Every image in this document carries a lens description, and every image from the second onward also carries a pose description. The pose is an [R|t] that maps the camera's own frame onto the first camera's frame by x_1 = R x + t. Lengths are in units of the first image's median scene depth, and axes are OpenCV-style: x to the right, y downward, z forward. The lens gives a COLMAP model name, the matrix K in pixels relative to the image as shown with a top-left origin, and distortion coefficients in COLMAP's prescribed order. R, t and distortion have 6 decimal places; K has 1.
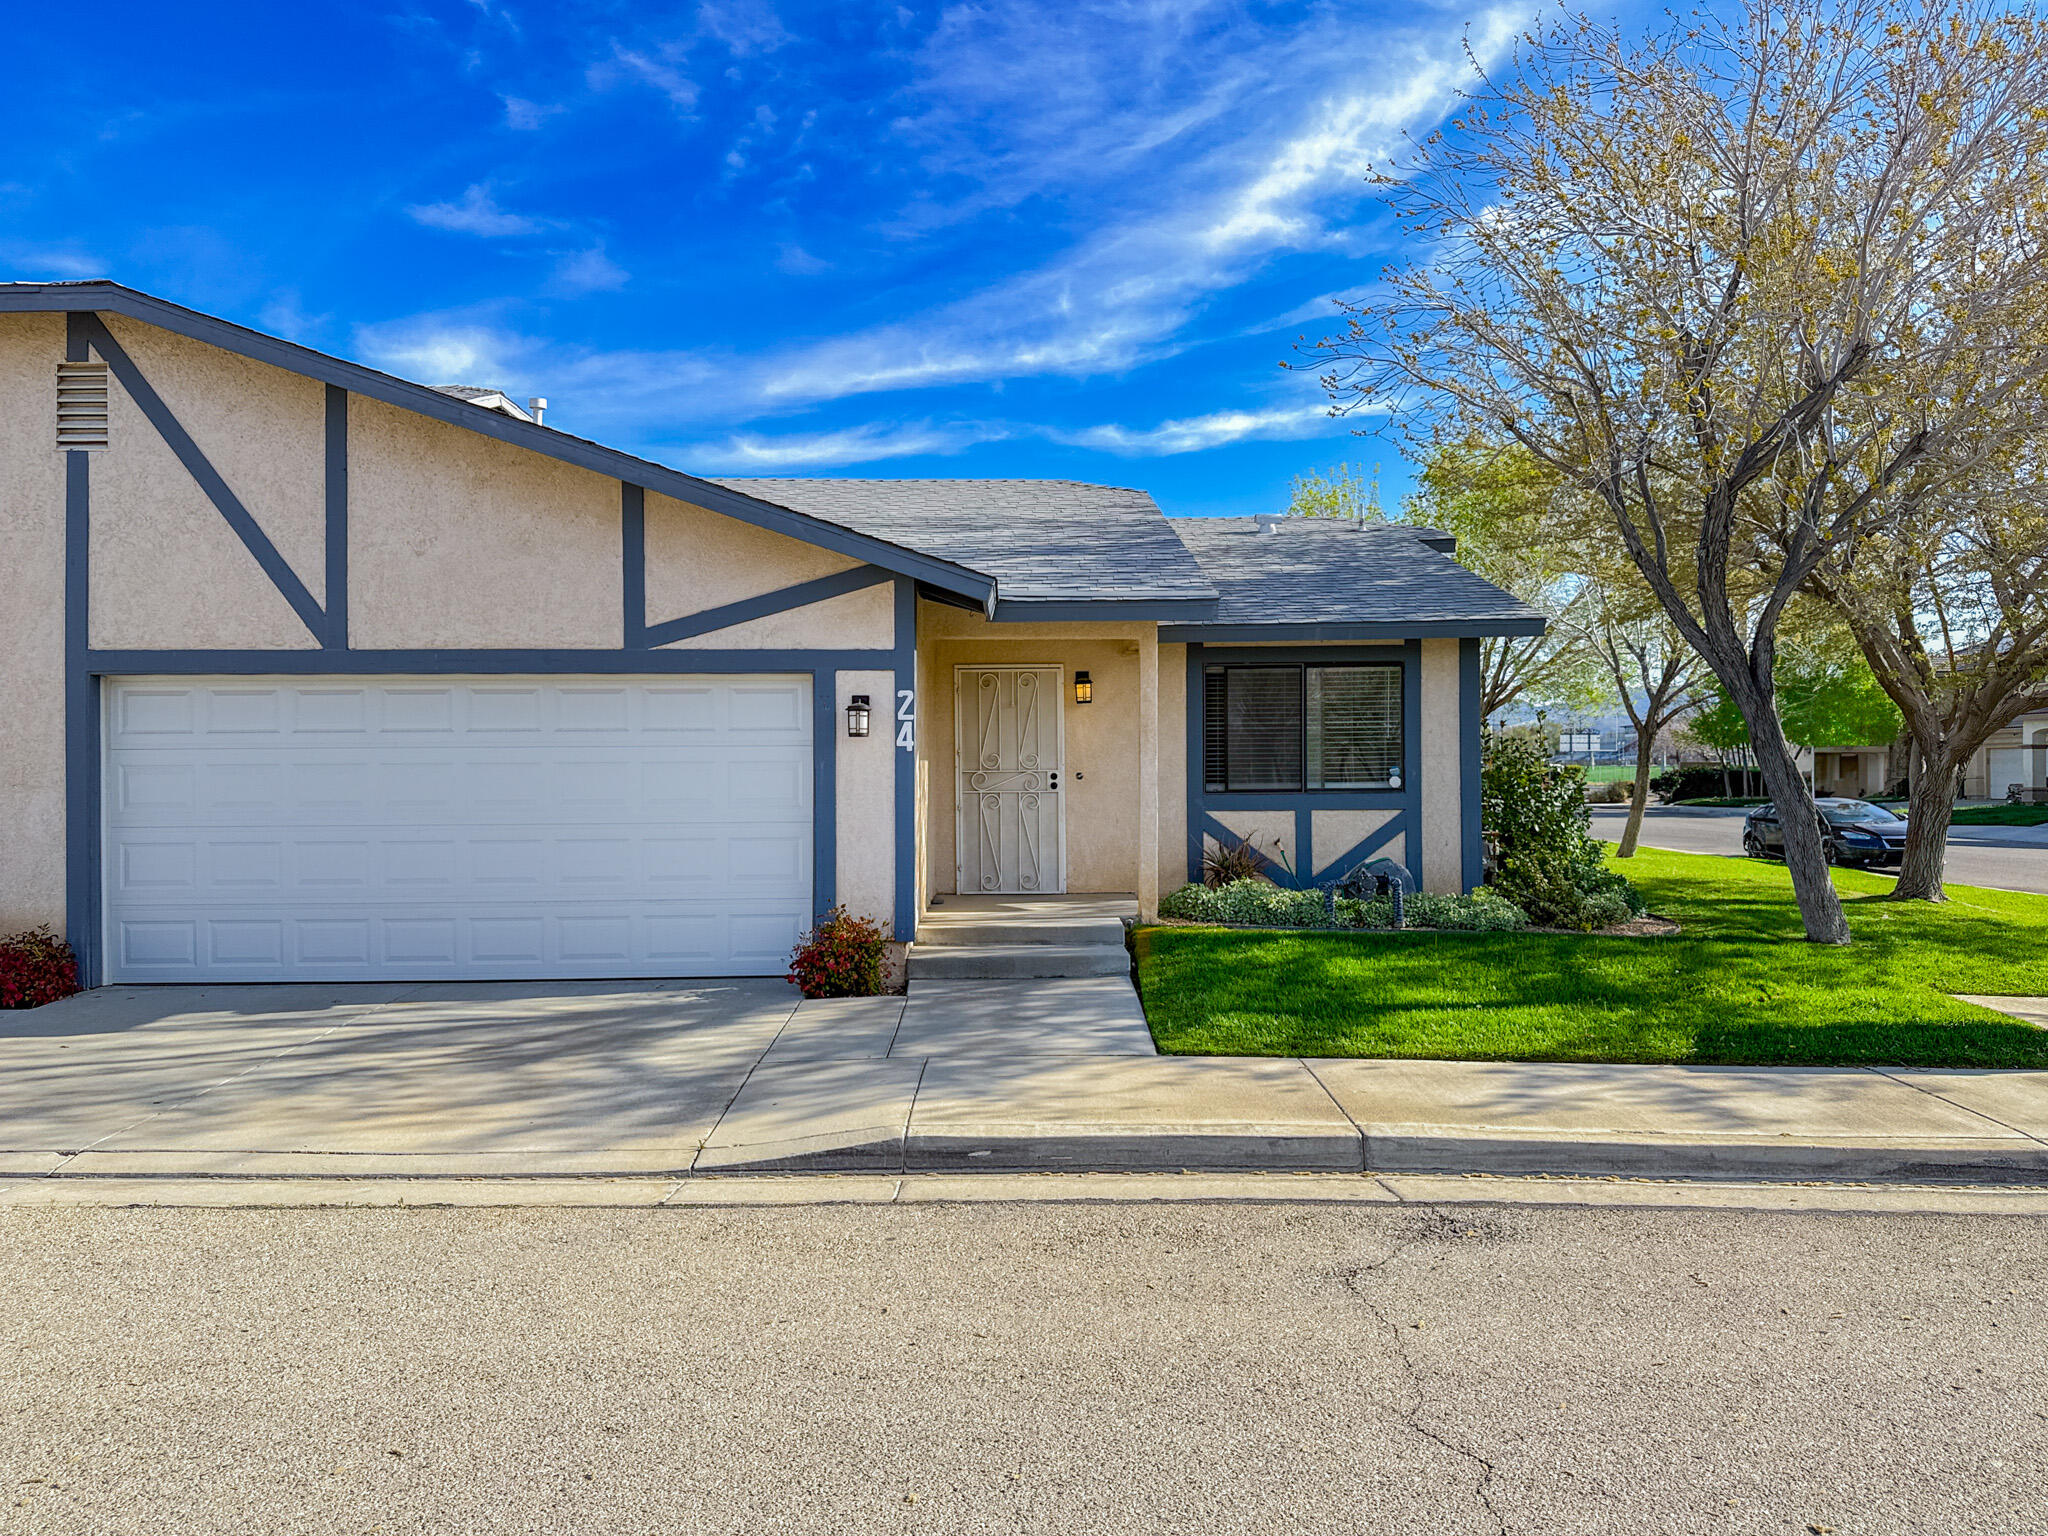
lens RADIAL K [[1460.7, 0, 1027.6], [0, 1460.7, 774.2], [0, 0, 1]] dist [0.070330, -0.087745]
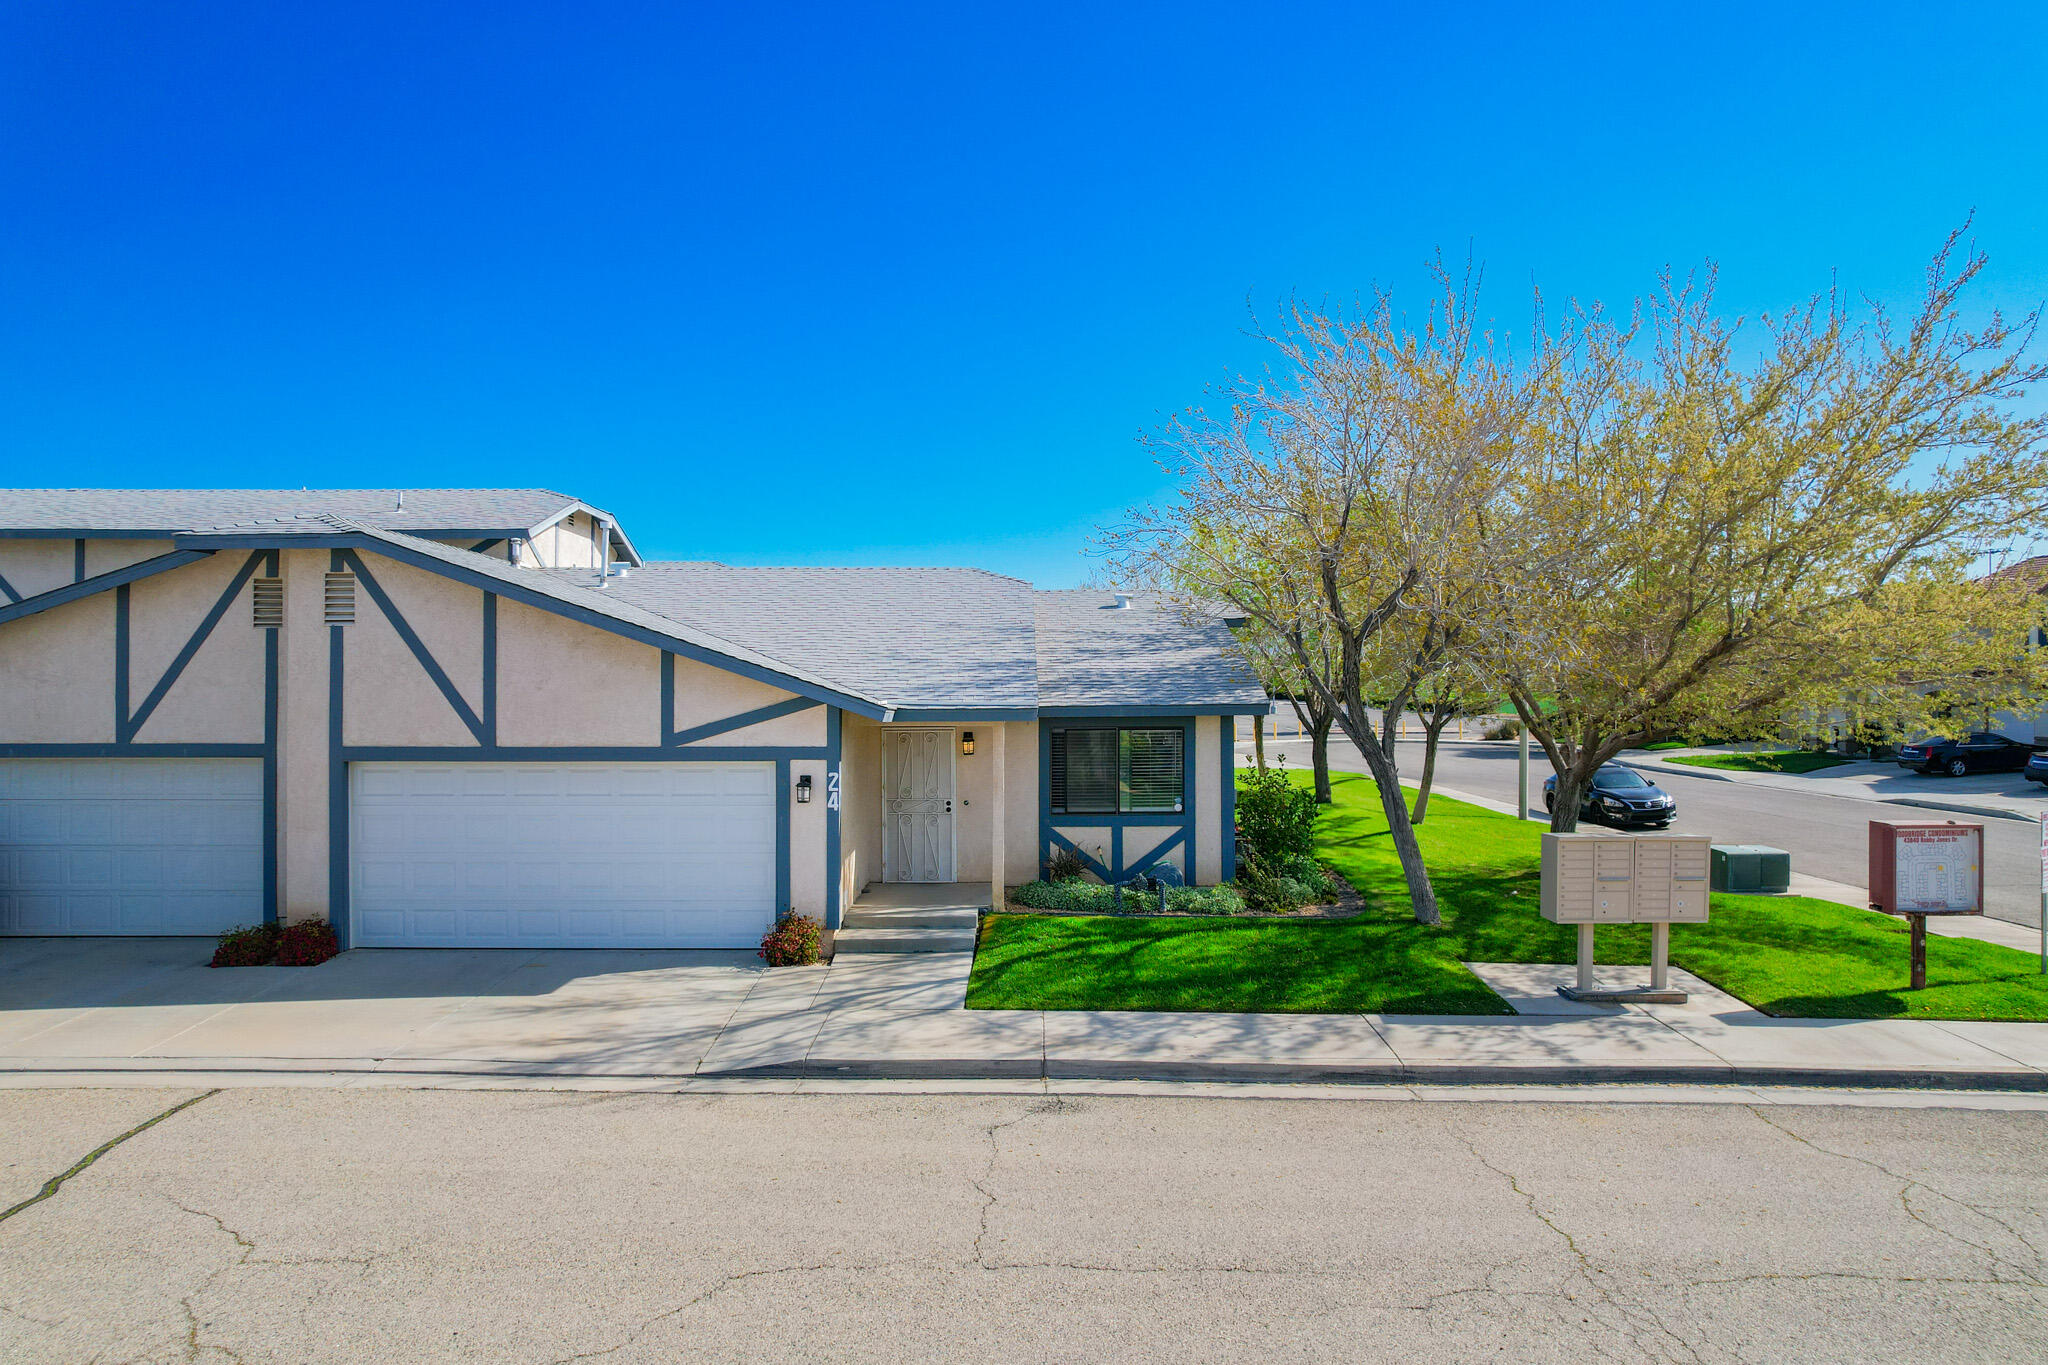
lens RADIAL K [[1333.4, 0, 1027.1], [0, 1333.4, 686.1], [0, 0, 1]] dist [-0.074416, 0.065559]
pose [[0.999990, 0.002583, -0.003619, 0.133554], [-0.002595, 0.999991, -0.003392, -0.147876], [0.003610, 0.003402, 0.999988, -0.460219]]
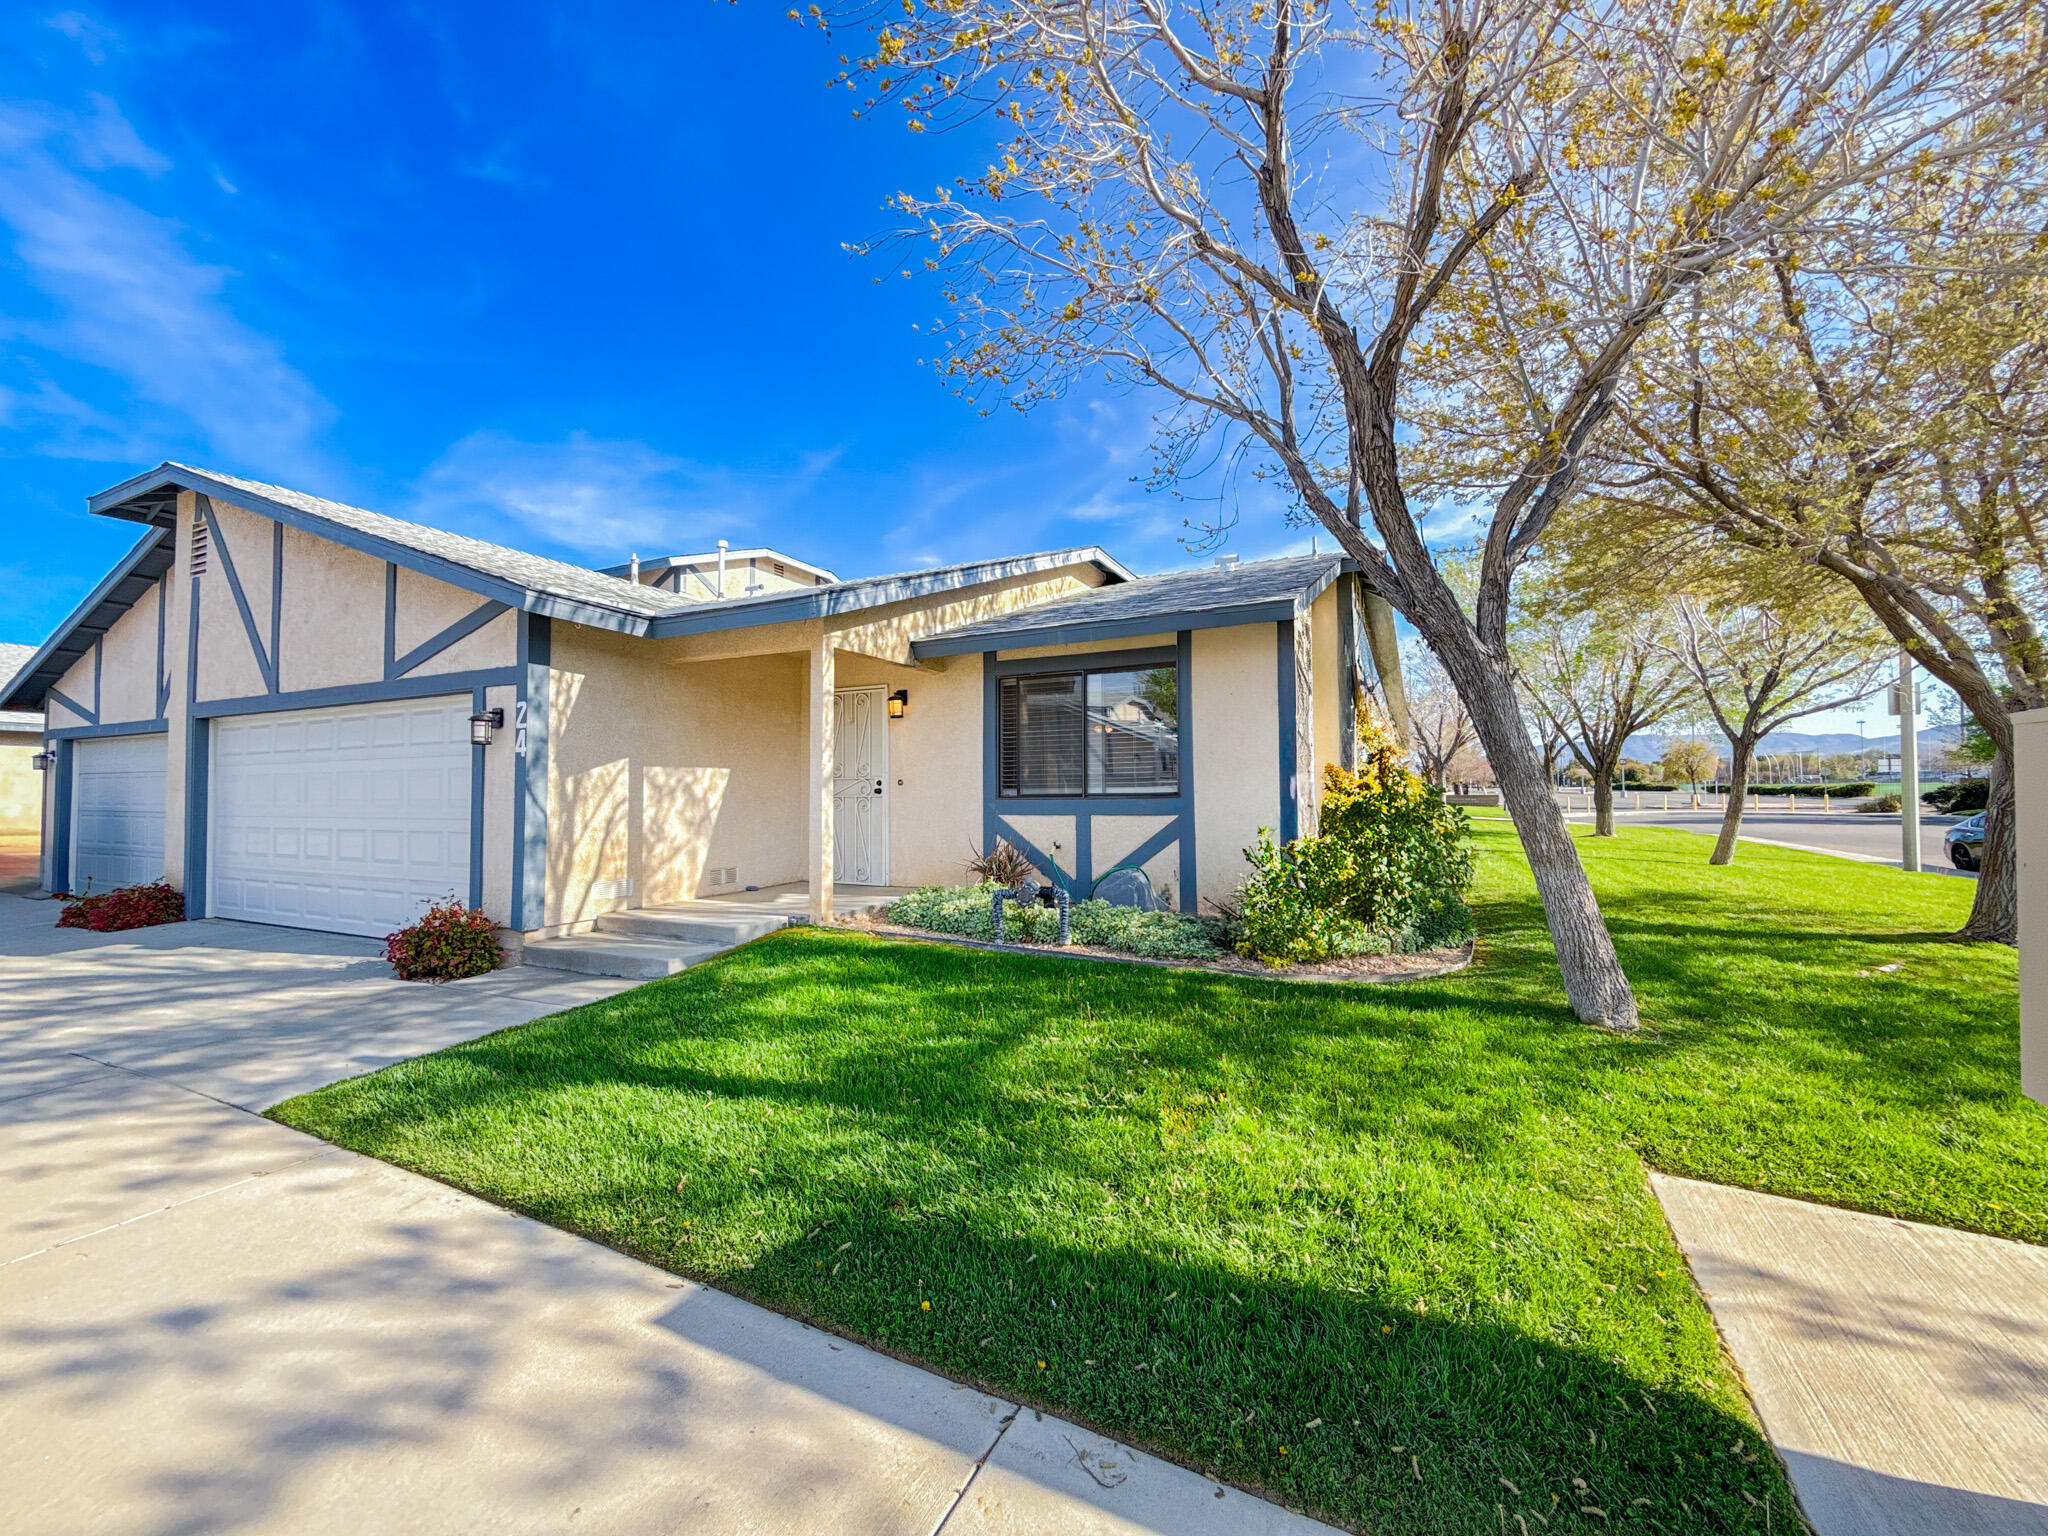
lens RADIAL K [[829.3, 0, 1012.7], [0, 829.3, 769.2], [0, 0, 1]] dist [-0.002305, -0.000643]
pose [[0.893338, -0.013089, -0.449195, 0.529441], [0.000991, 0.999631, -0.027156, 0.011006], [0.449385, 0.023815, 0.893021, 0.606935]]
